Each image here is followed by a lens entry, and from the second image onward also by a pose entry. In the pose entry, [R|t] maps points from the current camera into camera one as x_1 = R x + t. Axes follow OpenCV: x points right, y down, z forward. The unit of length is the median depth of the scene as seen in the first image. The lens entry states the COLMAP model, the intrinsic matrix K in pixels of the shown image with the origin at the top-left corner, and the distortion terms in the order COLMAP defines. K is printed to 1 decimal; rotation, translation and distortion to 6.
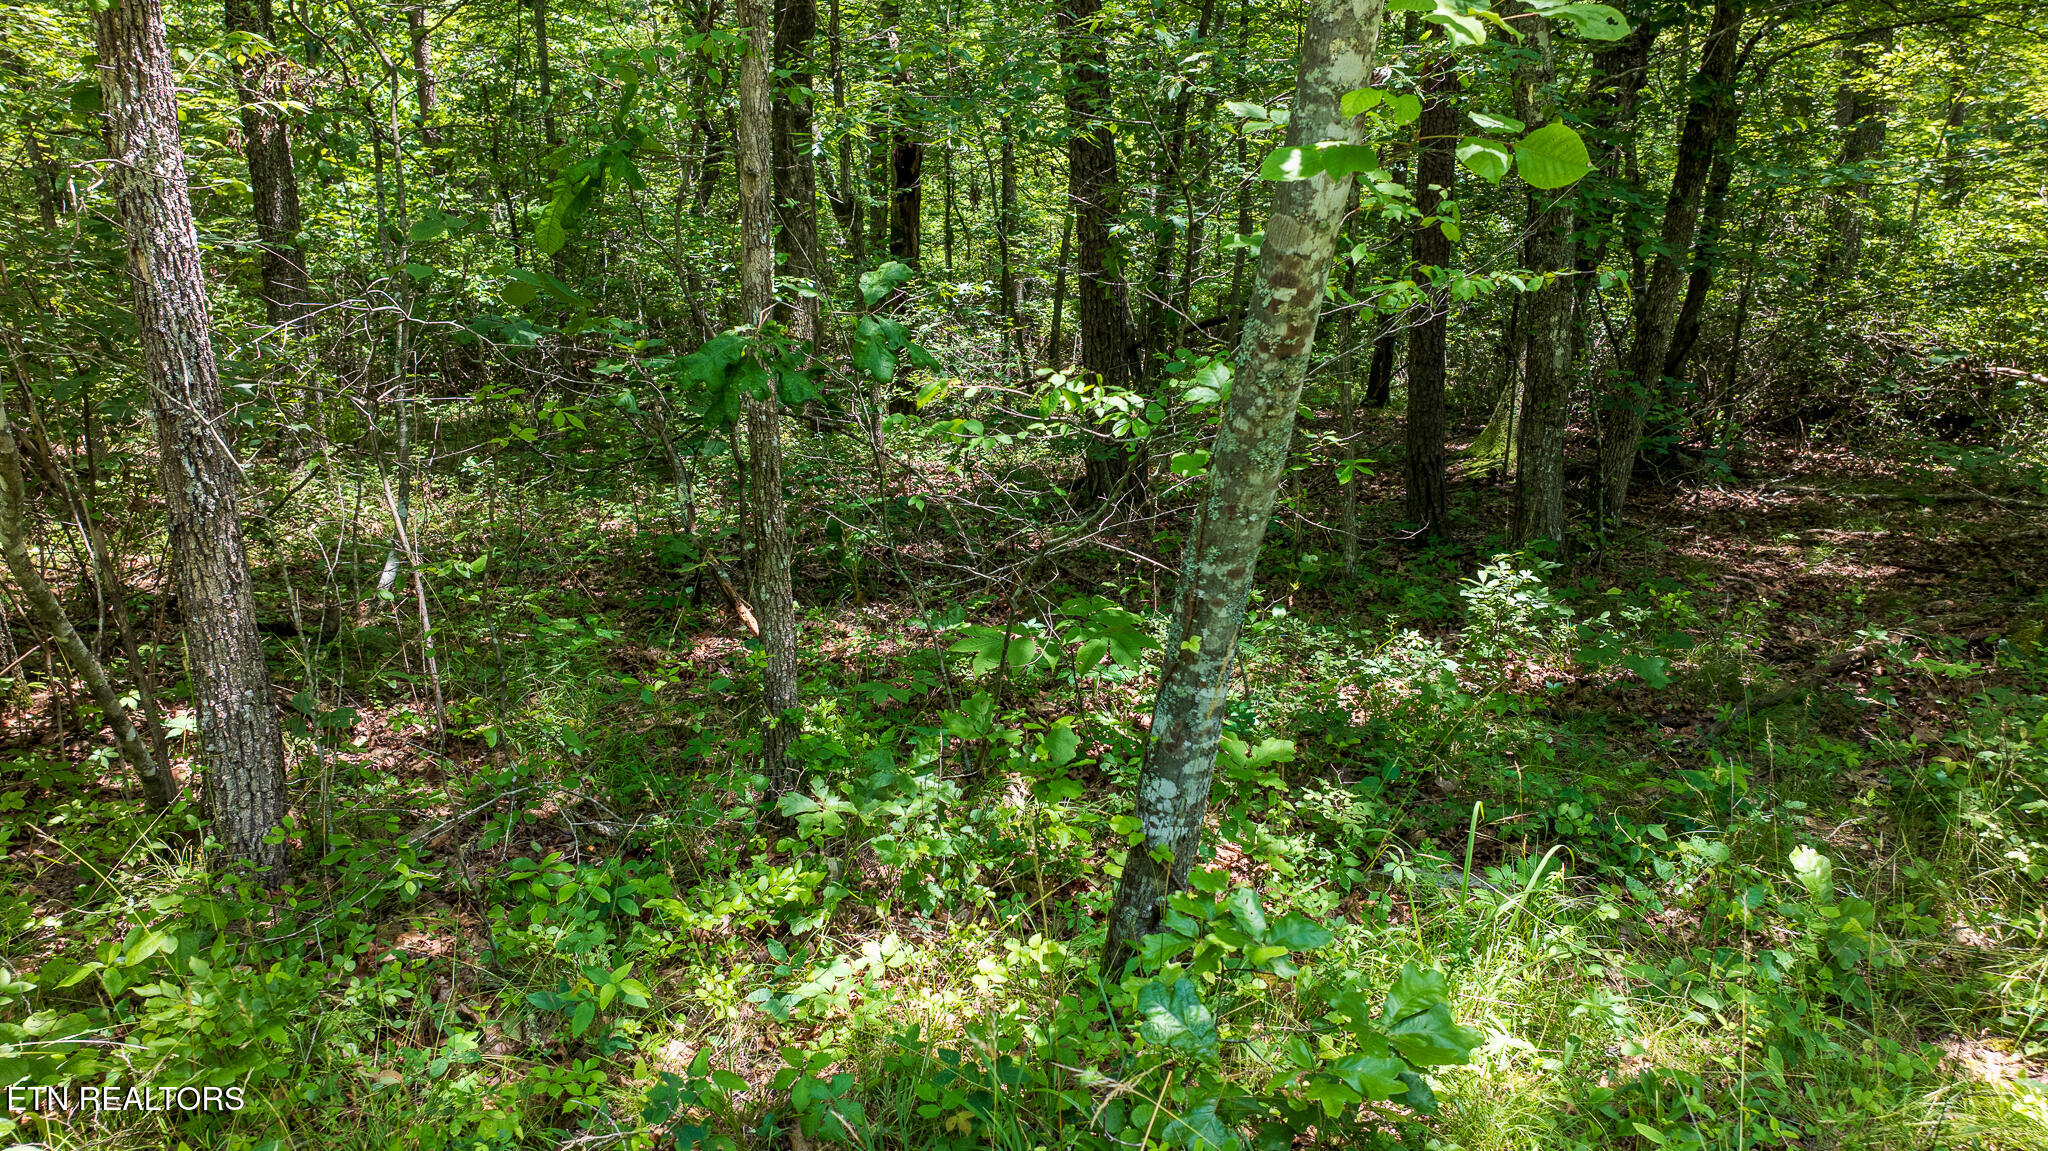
lens RADIAL K [[1480.1, 0, 1024.0], [0, 1480.1, 575.5], [0, 0, 1]] dist [-0.024755, 0.051372]
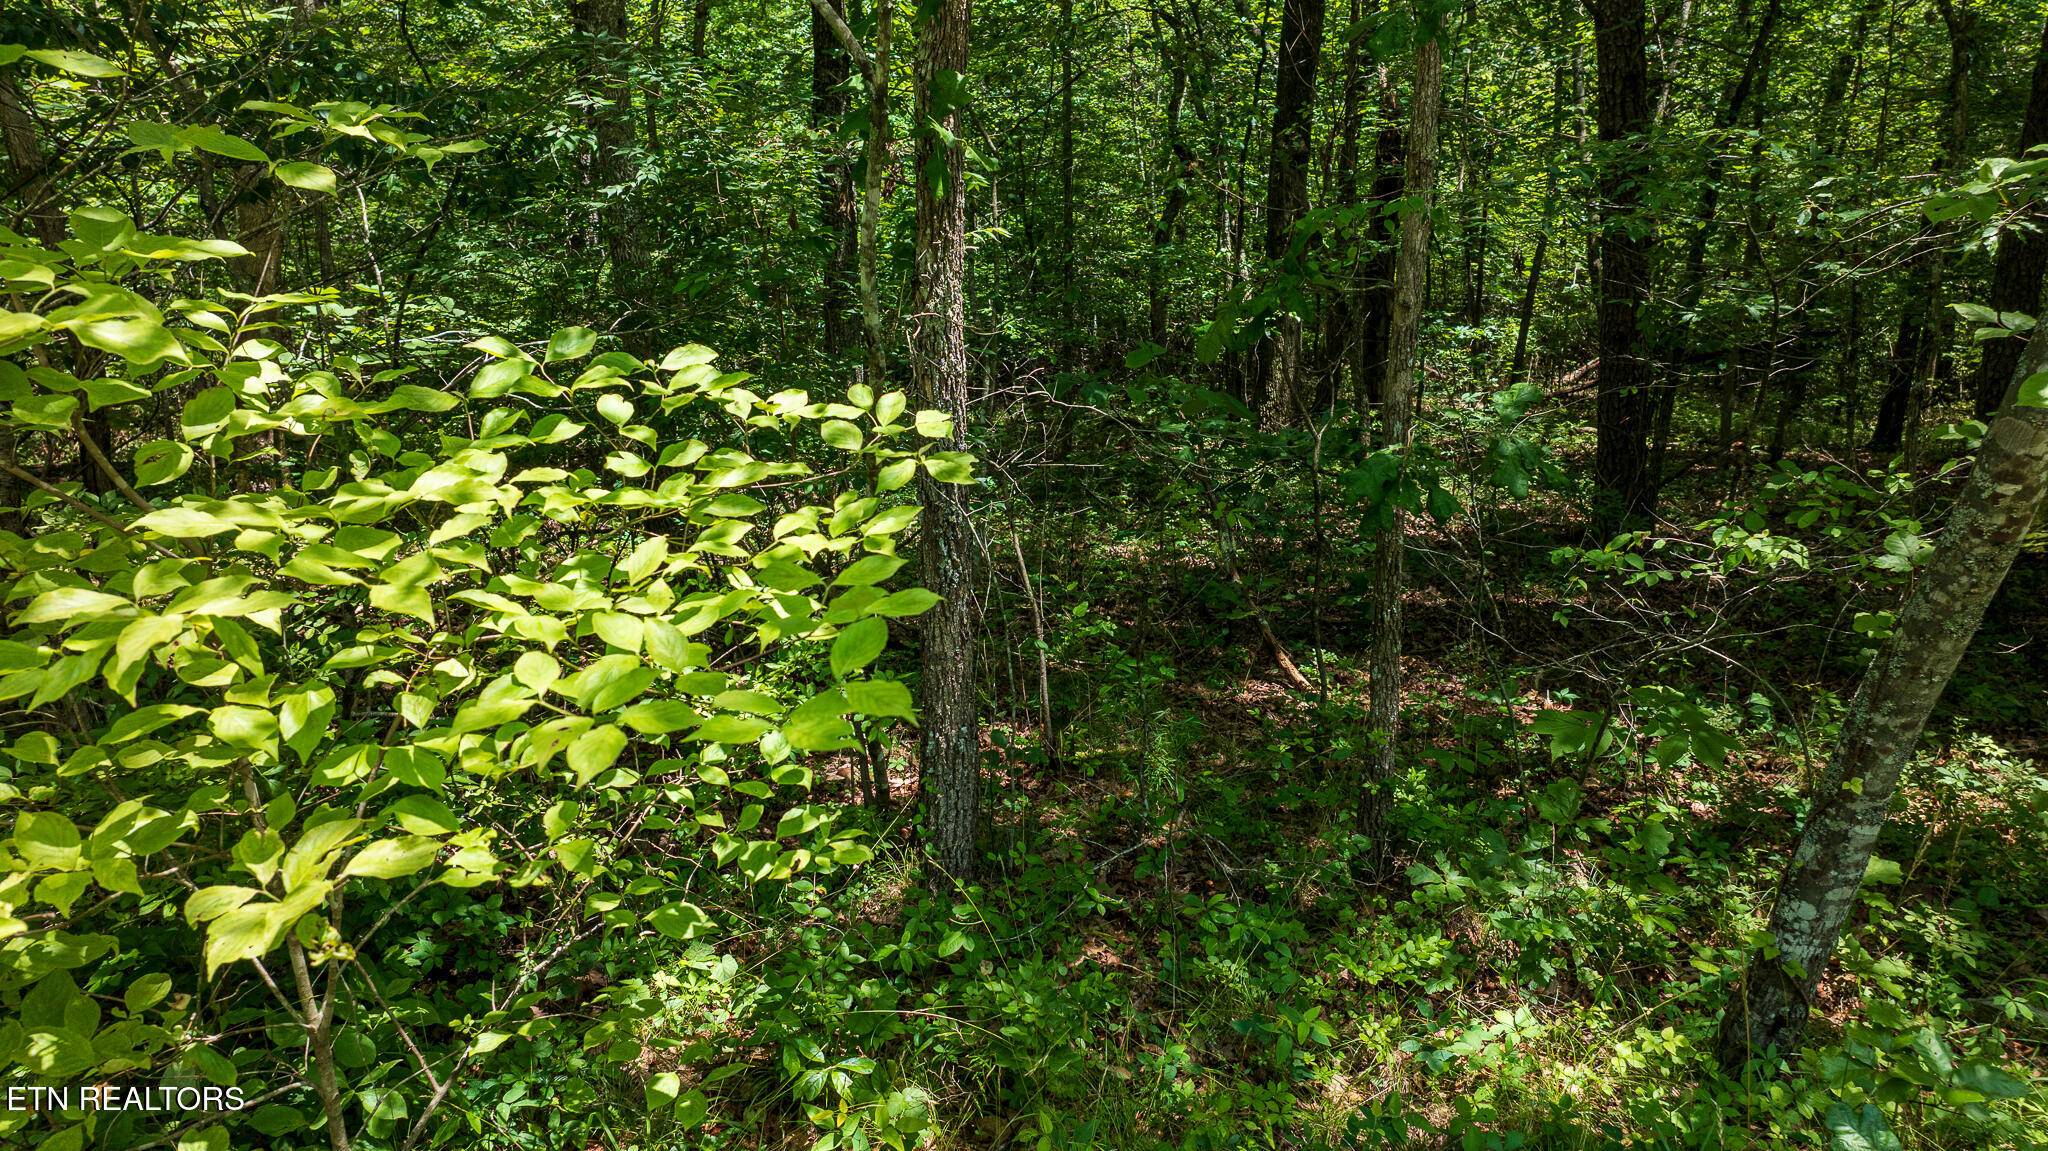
lens RADIAL K [[1480.1, 0, 1024.0], [0, 1480.1, 575.5], [0, 0, 1]] dist [-0.024755, 0.051372]
pose [[0.961145, 0.067697, -0.267613, -0.177585], [-0.067399, 0.997673, 0.010309, -0.071396], [0.267688, 0.008128, 0.963471, -0.189447]]
